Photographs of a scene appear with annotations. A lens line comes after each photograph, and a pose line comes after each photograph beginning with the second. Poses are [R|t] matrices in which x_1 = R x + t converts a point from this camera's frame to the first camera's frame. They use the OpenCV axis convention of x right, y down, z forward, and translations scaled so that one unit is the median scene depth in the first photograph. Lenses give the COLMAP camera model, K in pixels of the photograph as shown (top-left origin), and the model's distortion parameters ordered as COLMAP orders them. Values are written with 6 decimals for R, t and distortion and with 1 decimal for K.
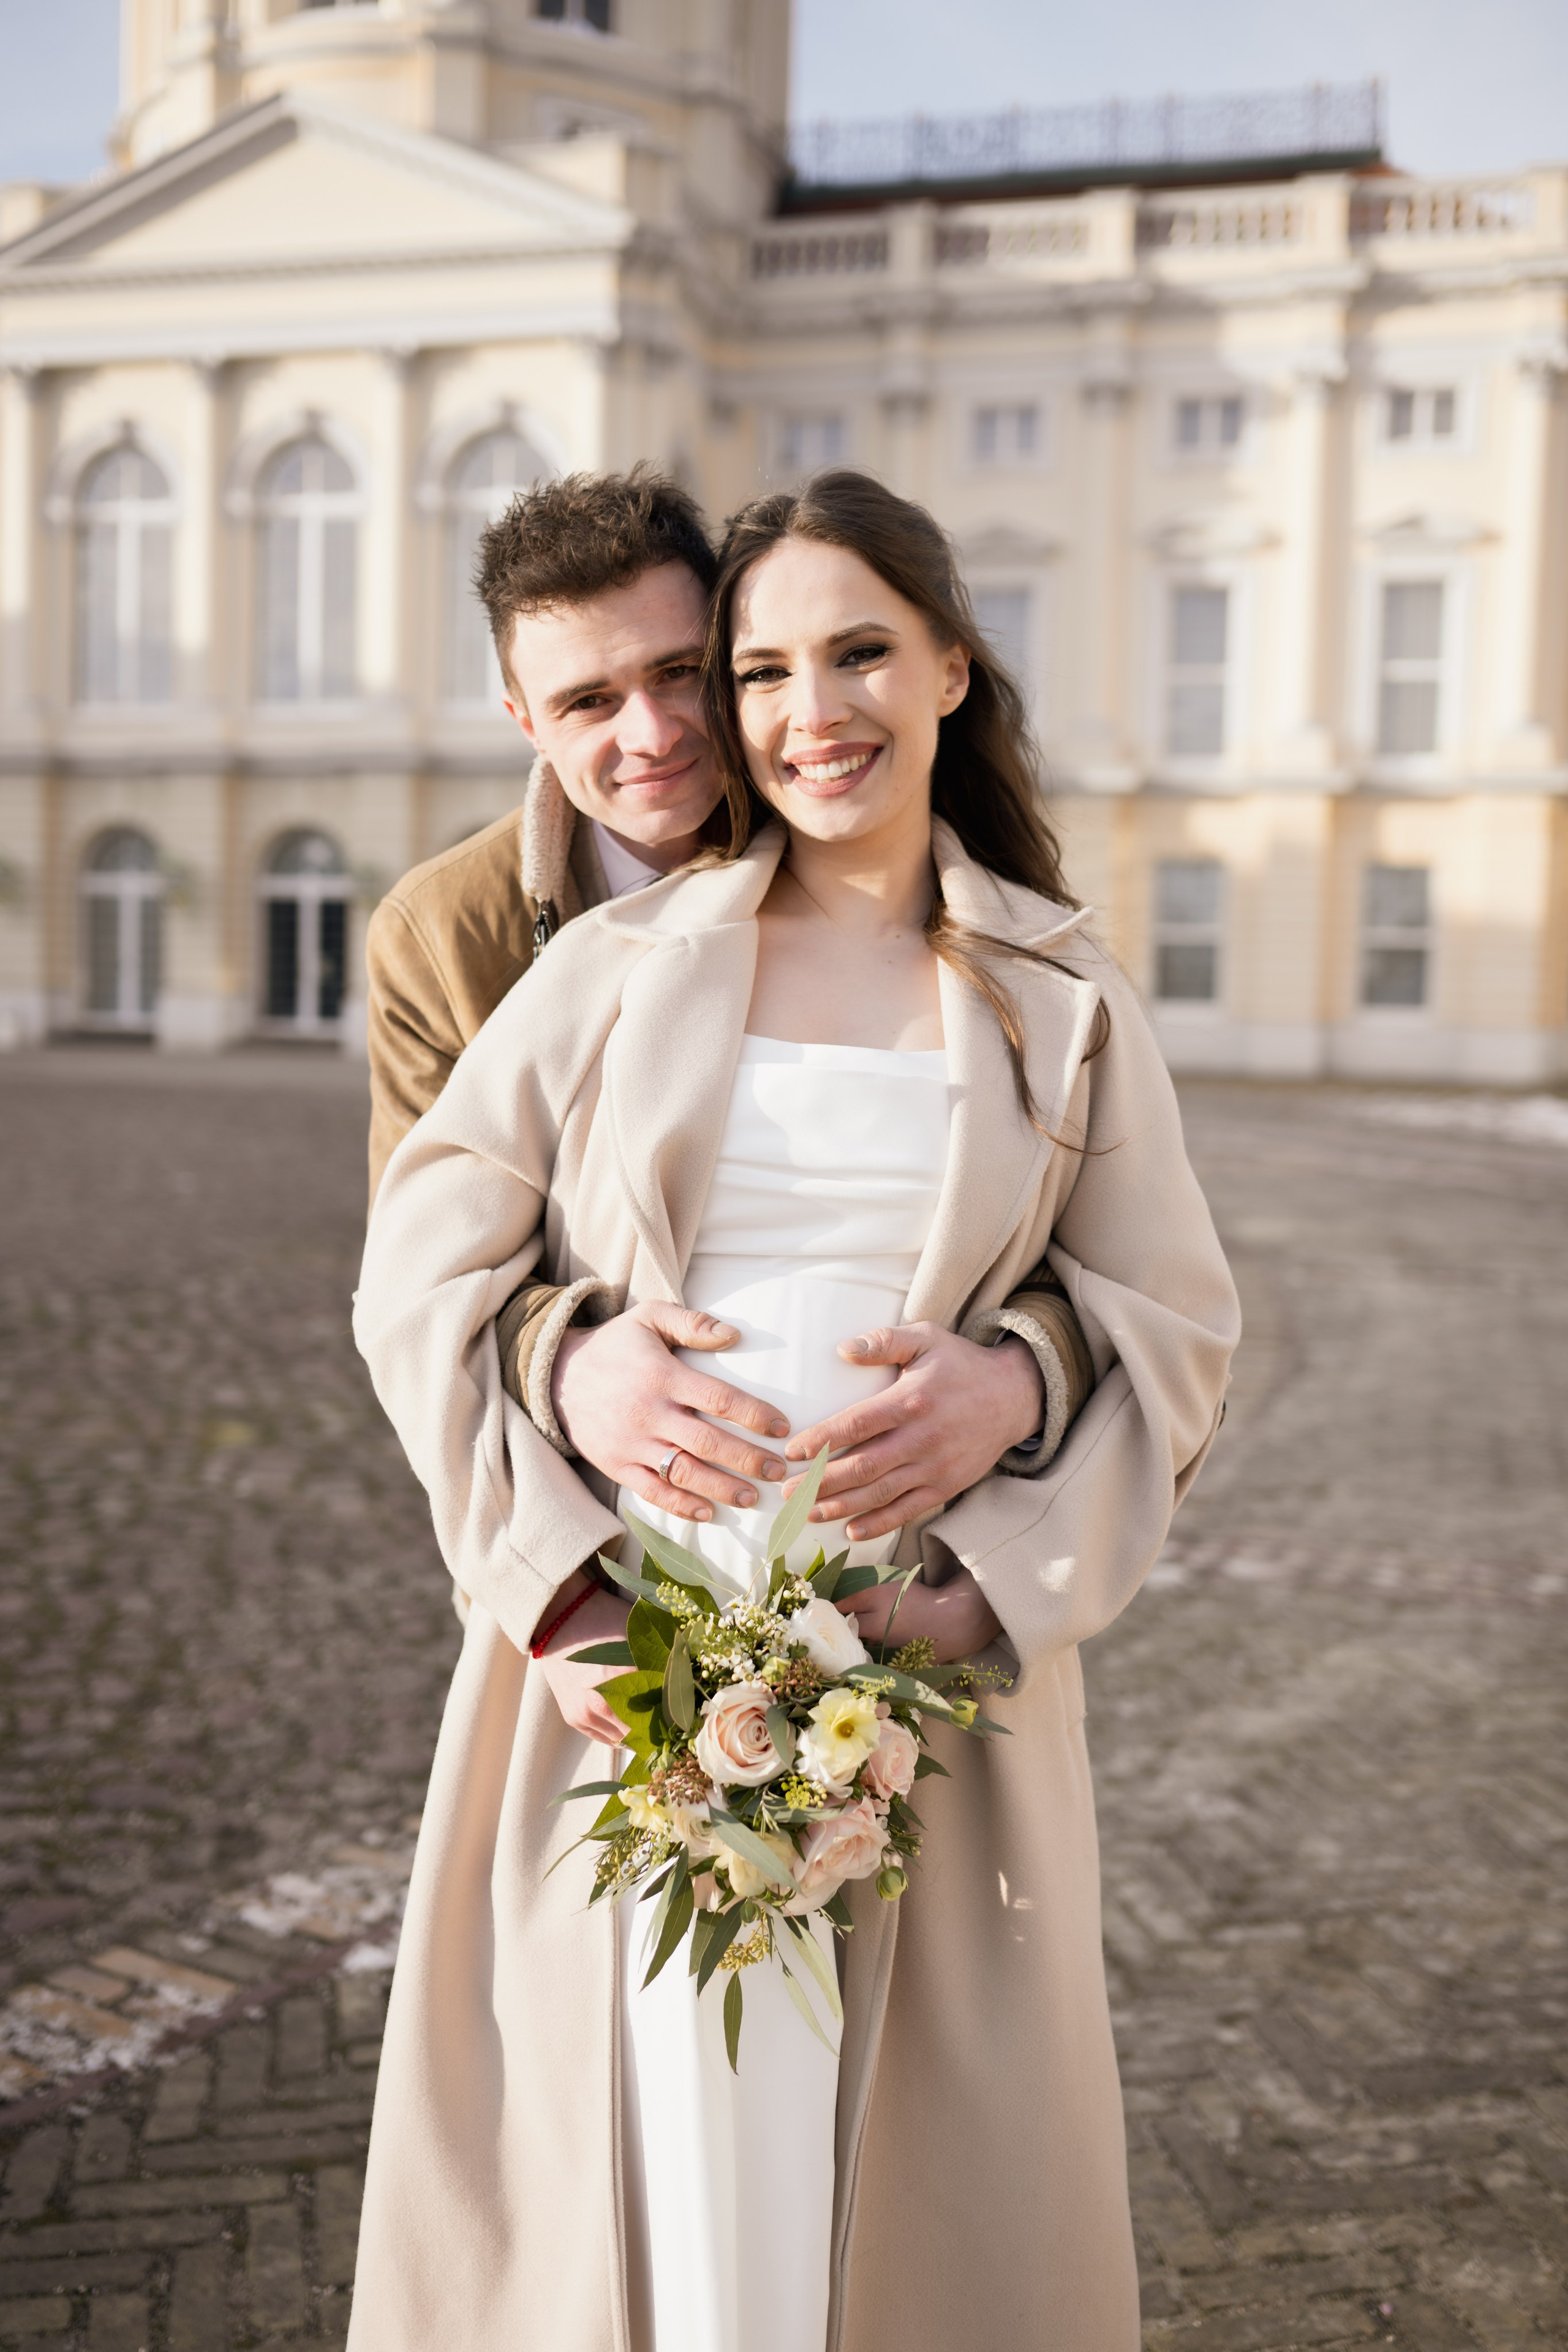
lens RADIAL K [[2282.3, 0, 784.0], [0, 2282.3, 1176.0], [0, 0, 1]] dist [0.001764, 0.012025]
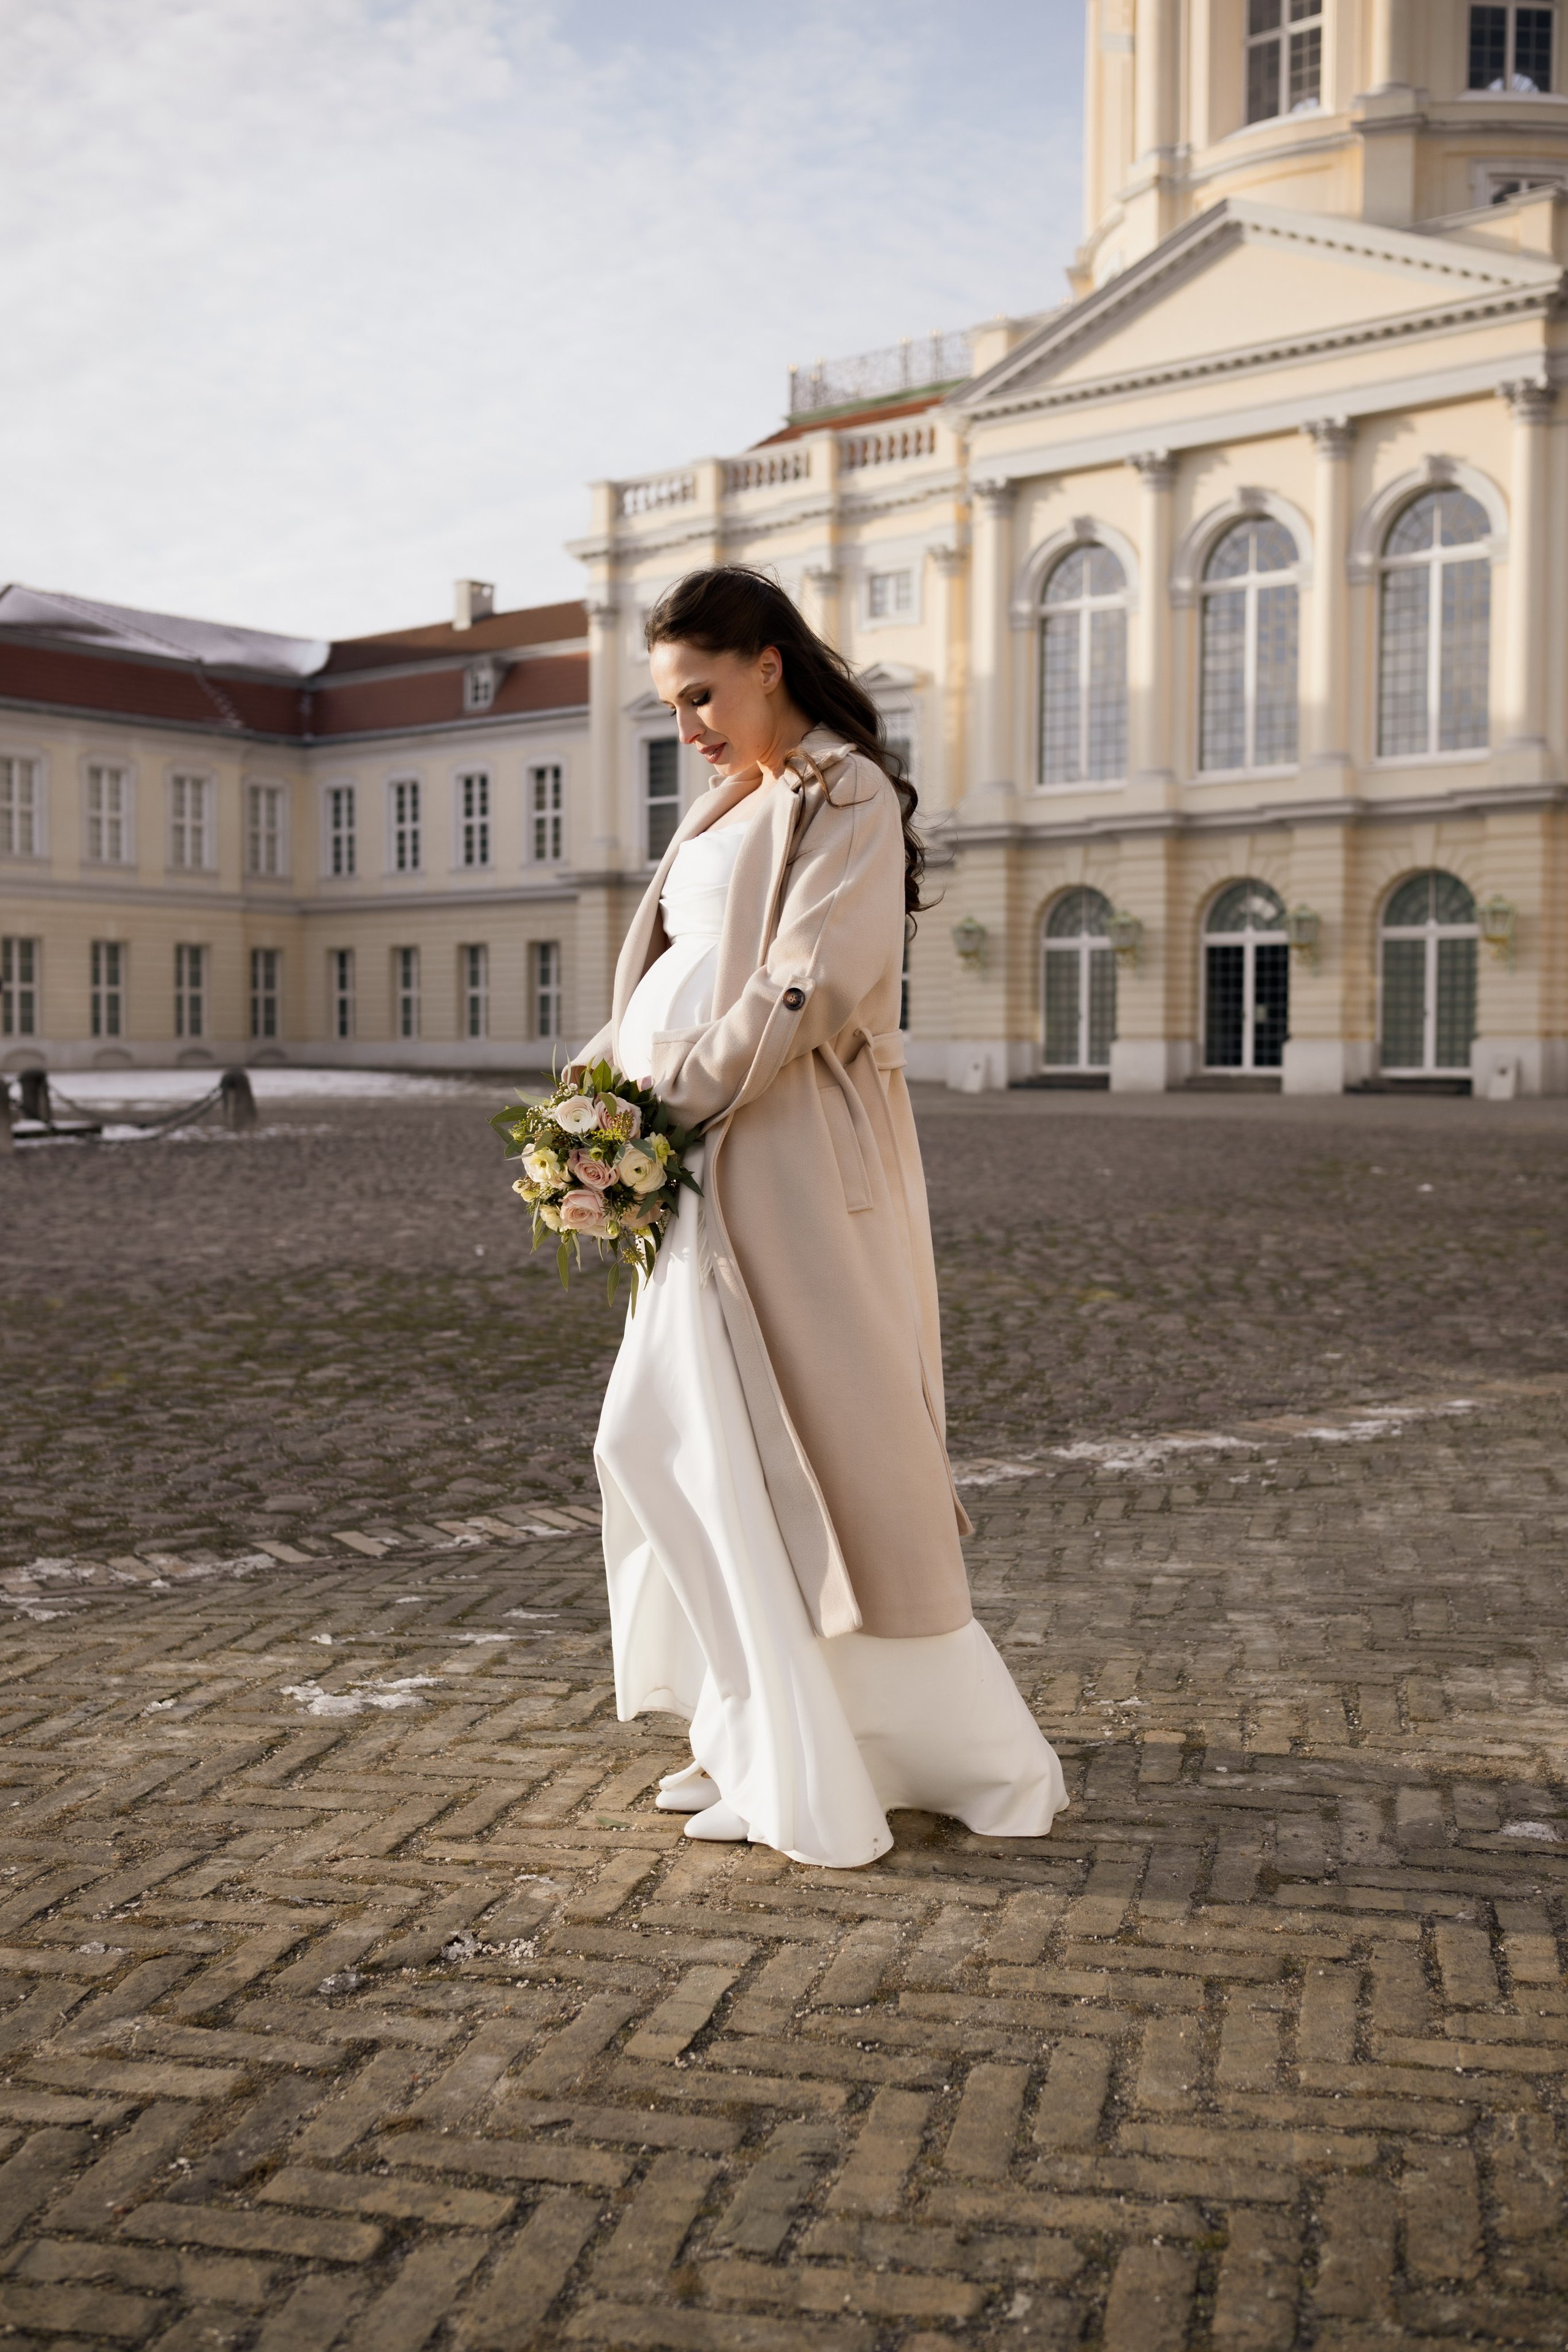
lens RADIAL K [[2326.8, 0, 787.1], [0, 2326.8, 1125.6], [0, 0, 1]] dist [0.012967, 0.021245]
pose [[0.916263, -0.010840, -0.400430, 0.203923], [-0.009203, 0.998800, -0.048097, 0.110123], [0.400471, 0.047755, 0.915064, -0.507574]]
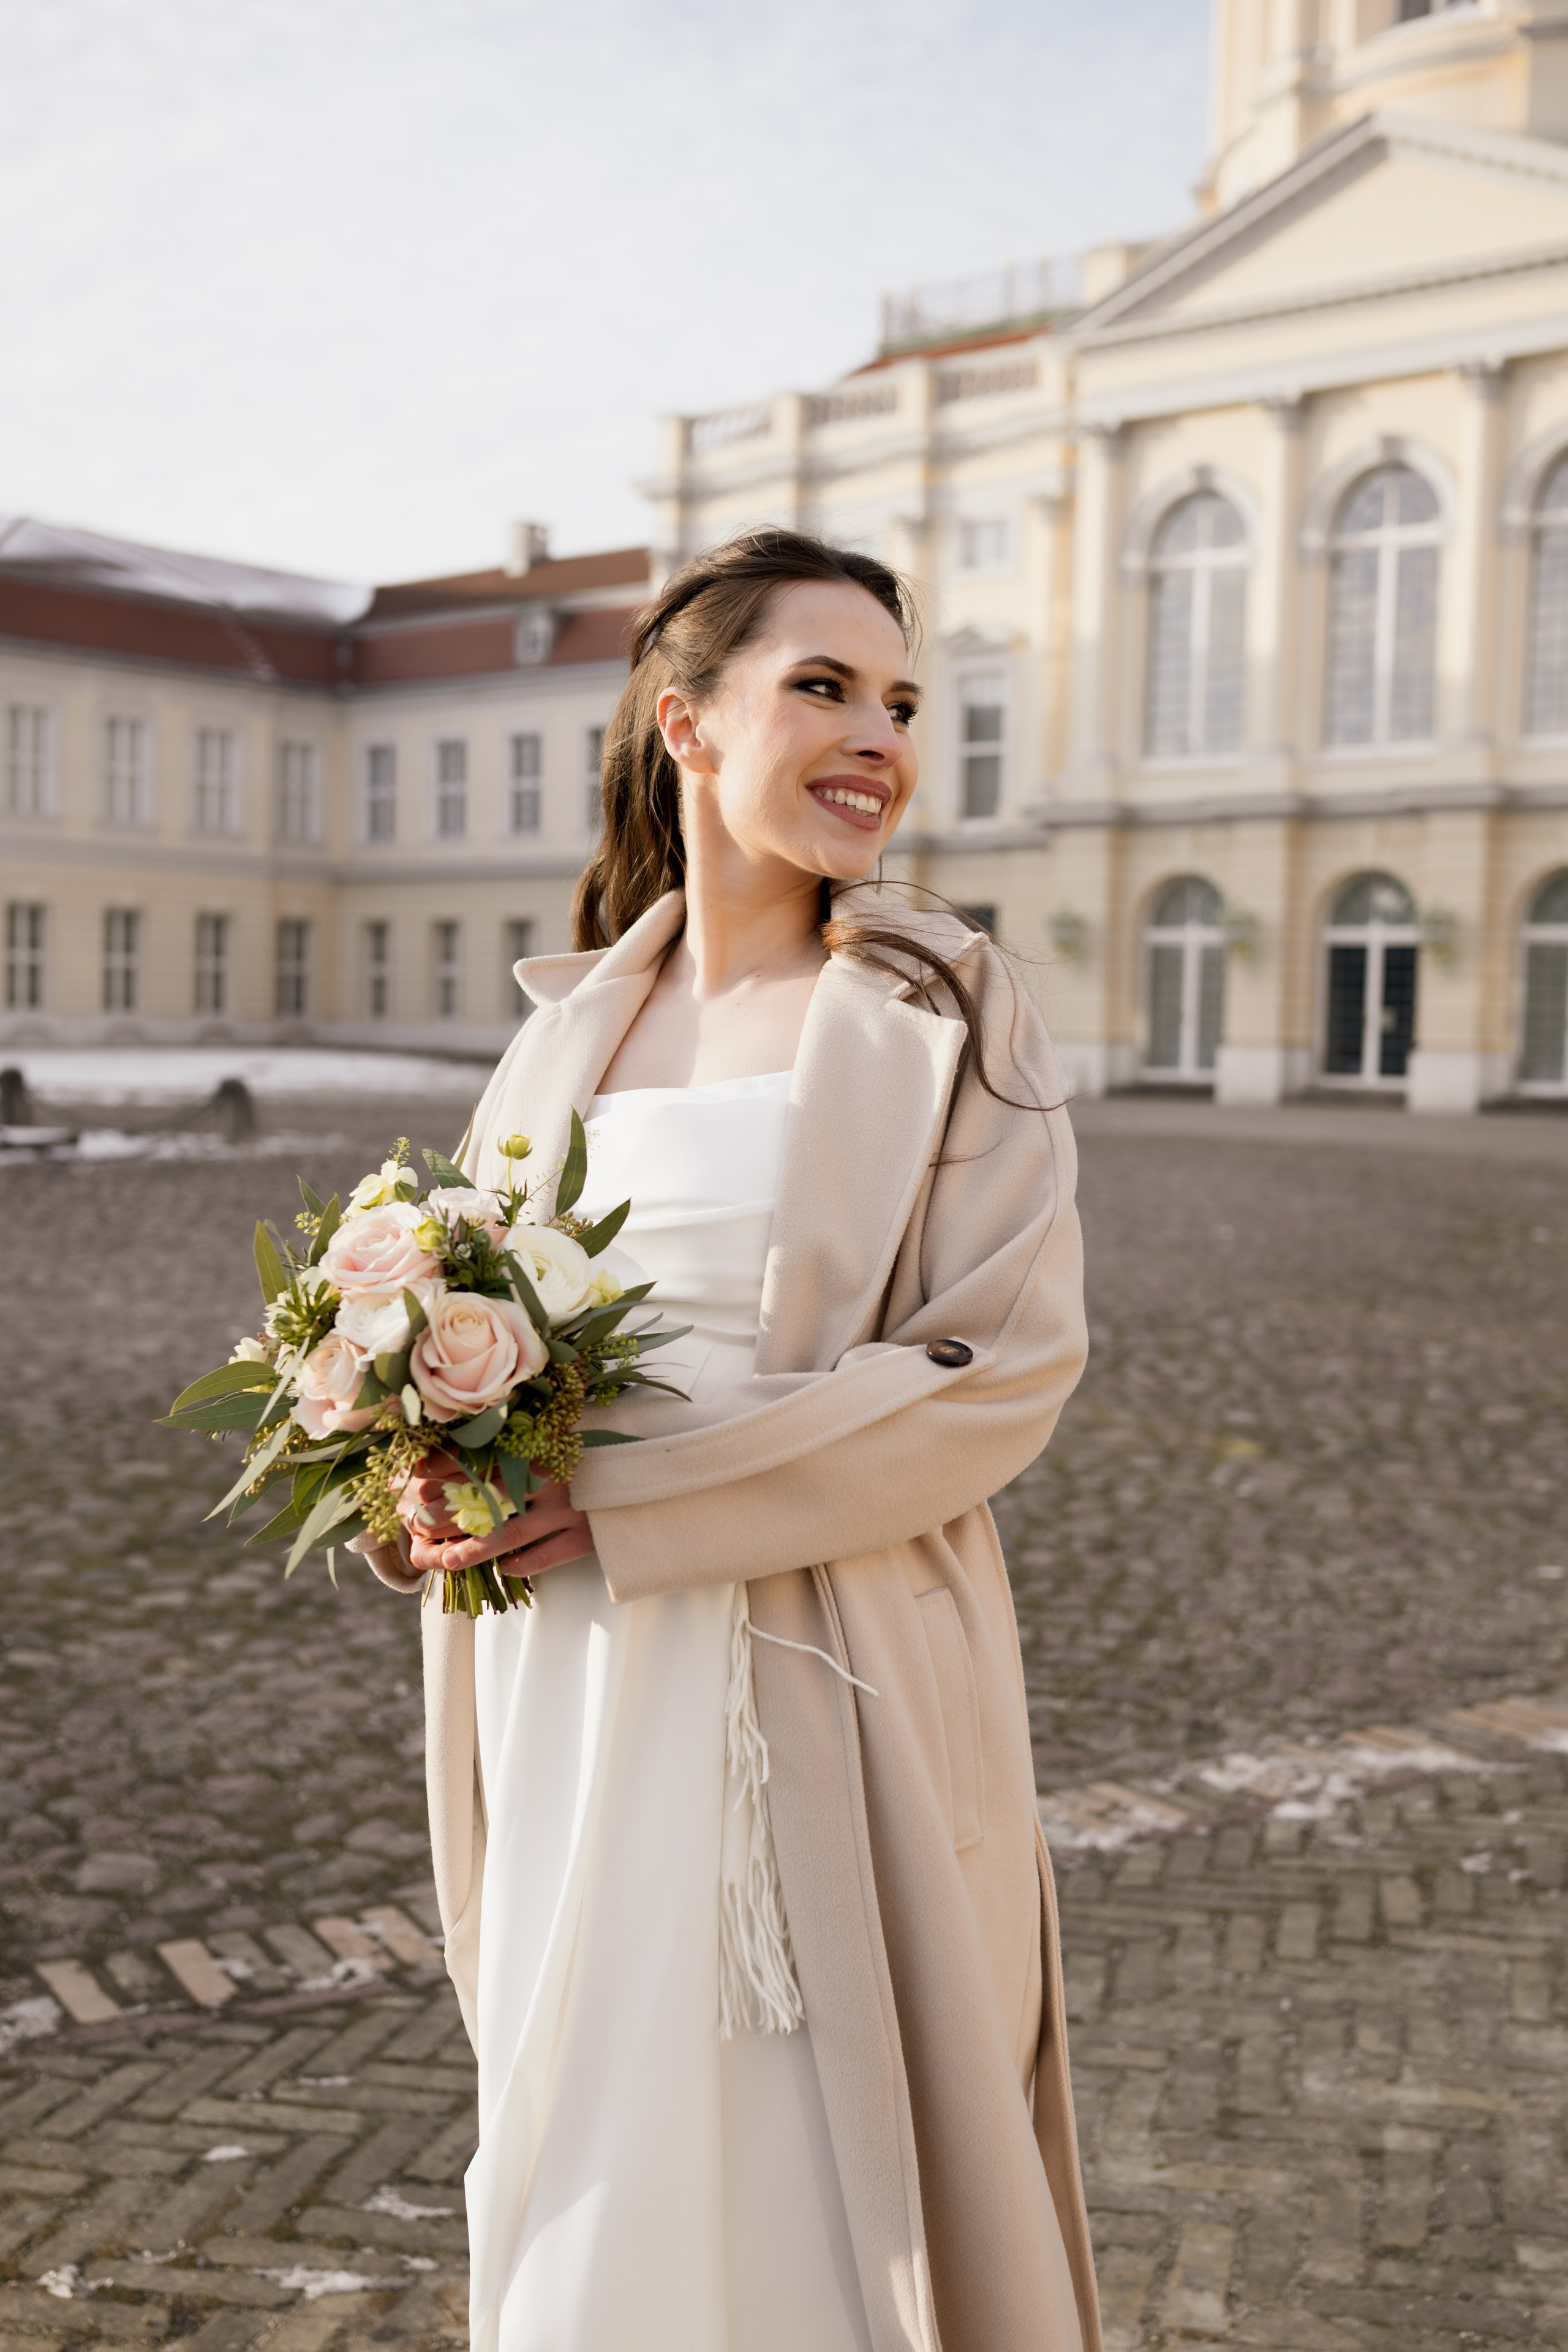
lens RADIAL K [[2482.1, 0, 829.5], [0, 2482.1, 1162.5], [0, 0, 1]] dist [0.005813, 0.013592]
pose [[0.911152, 0.018010, -0.411678, 0.094384], [-0.031518, 0.999164, -0.026046, 0.017528], [0.410864, 0.036707, 0.910957, -0.245502]]
